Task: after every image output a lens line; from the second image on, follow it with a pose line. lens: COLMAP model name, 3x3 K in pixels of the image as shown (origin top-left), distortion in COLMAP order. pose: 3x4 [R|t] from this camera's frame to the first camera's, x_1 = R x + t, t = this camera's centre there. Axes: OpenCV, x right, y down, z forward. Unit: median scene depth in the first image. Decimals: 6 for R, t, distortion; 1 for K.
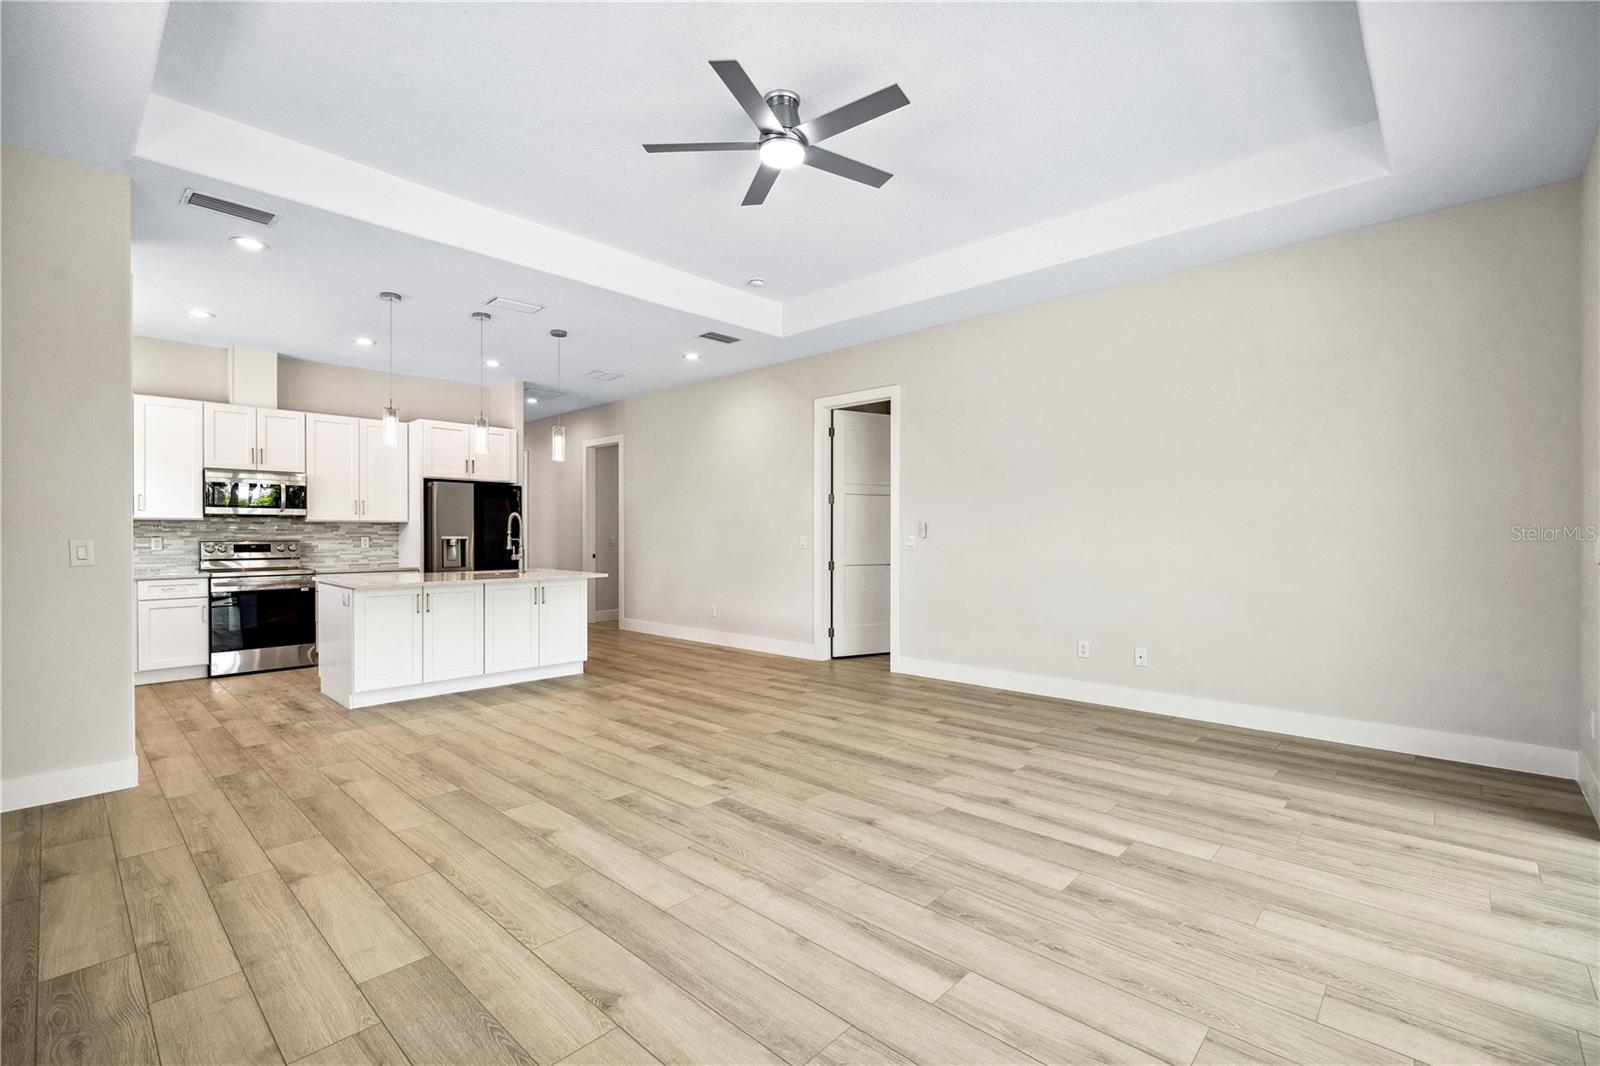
lens RADIAL K [[719.2, 0, 807.5], [0, 719.2, 533.7], [0, 0, 1]] dist [-0.000861, 0.000221]
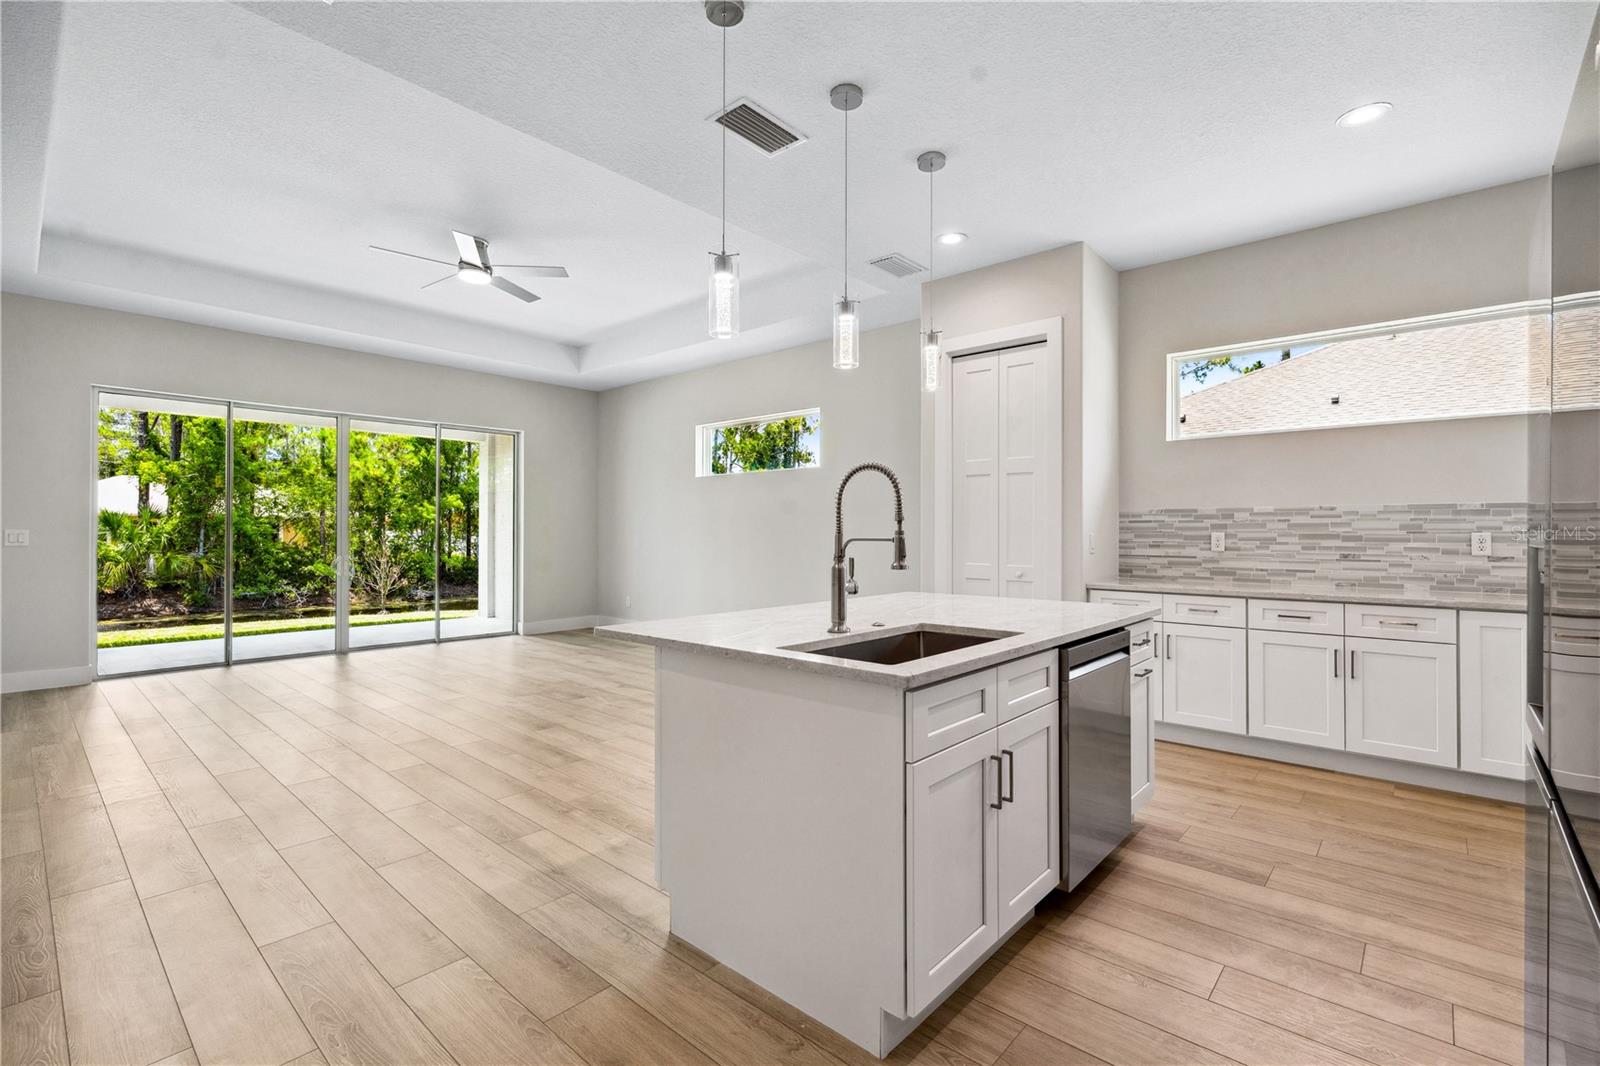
lens RADIAL K [[713.0, 0, 797.2], [0, 713.0, 532.6], [0, 0, 1]] dist [-0.001751, -0.000344]
pose [[-0.999781, -0.000669, -0.020920, -0.345841], [-0.000627, 0.999998, -0.002029, 0.005335], [0.020921, -0.002015, -0.999779, 1.268956]]
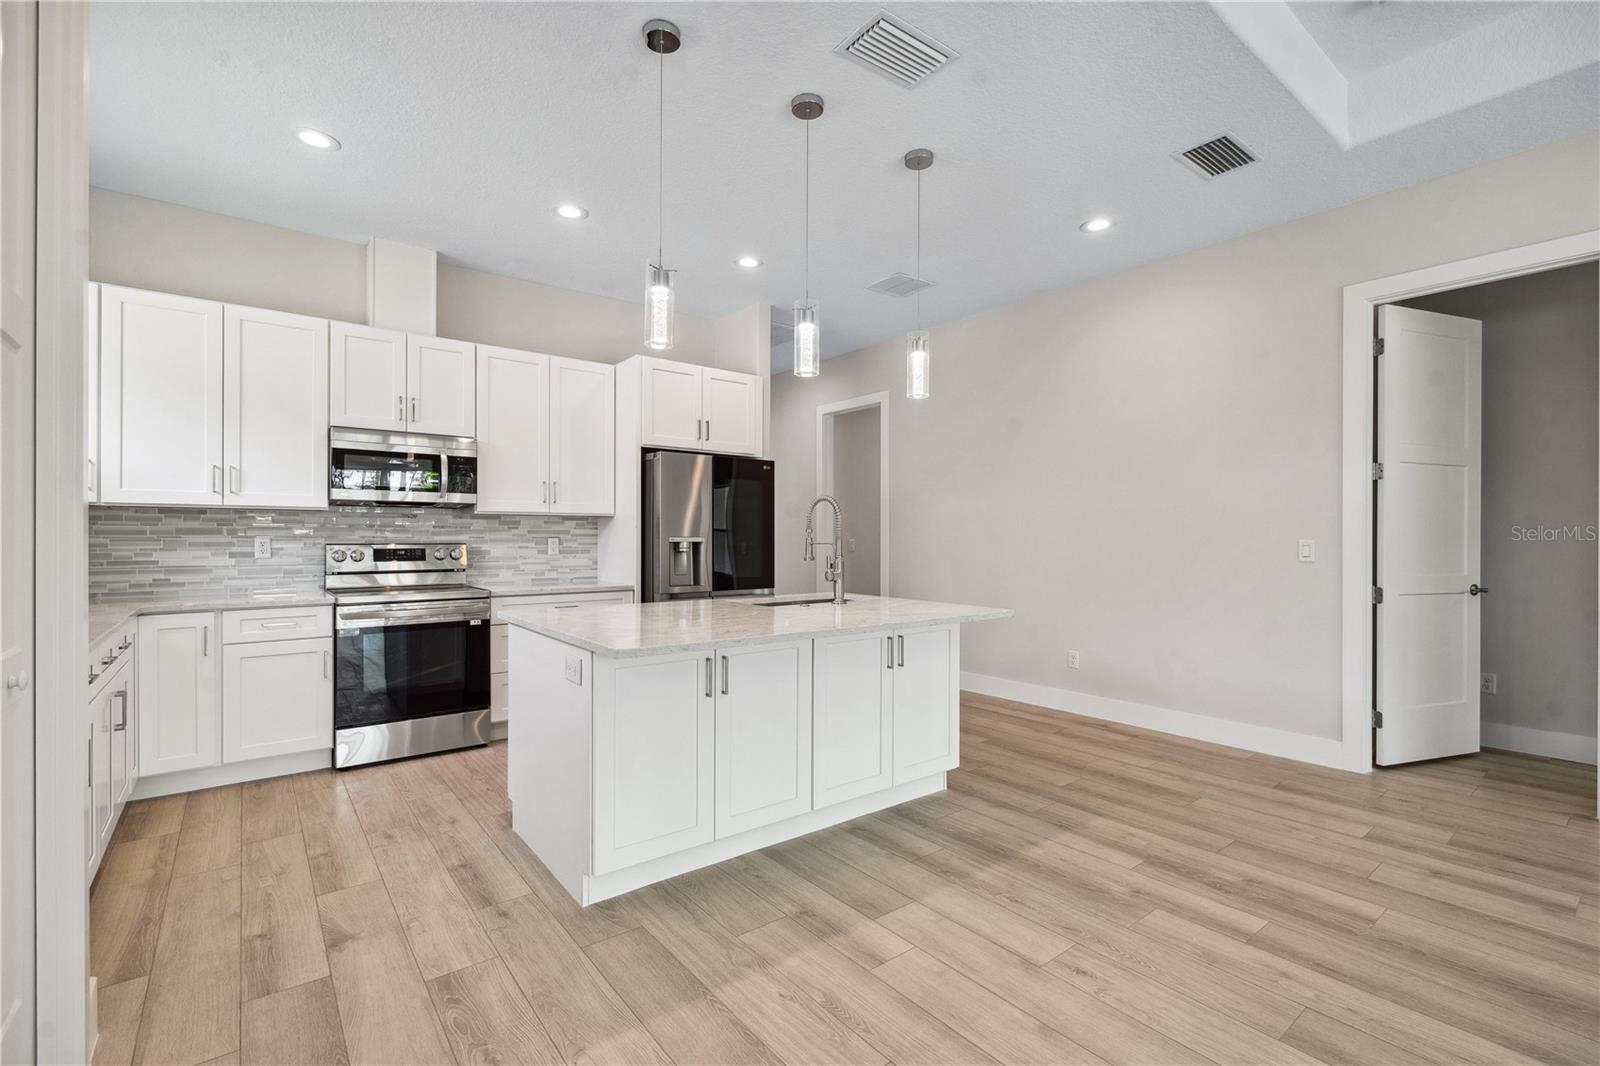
lens RADIAL K [[713.0, 0, 797.2], [0, 713.0, 532.6], [0, 0, 1]] dist [-0.001751, -0.000344]
pose [[0.988685, 0.003520, -0.149966, -0.325775], [-0.004217, 0.999982, -0.004331, 0.001654], [0.149948, 0.004914, 0.988682, 0.423976]]
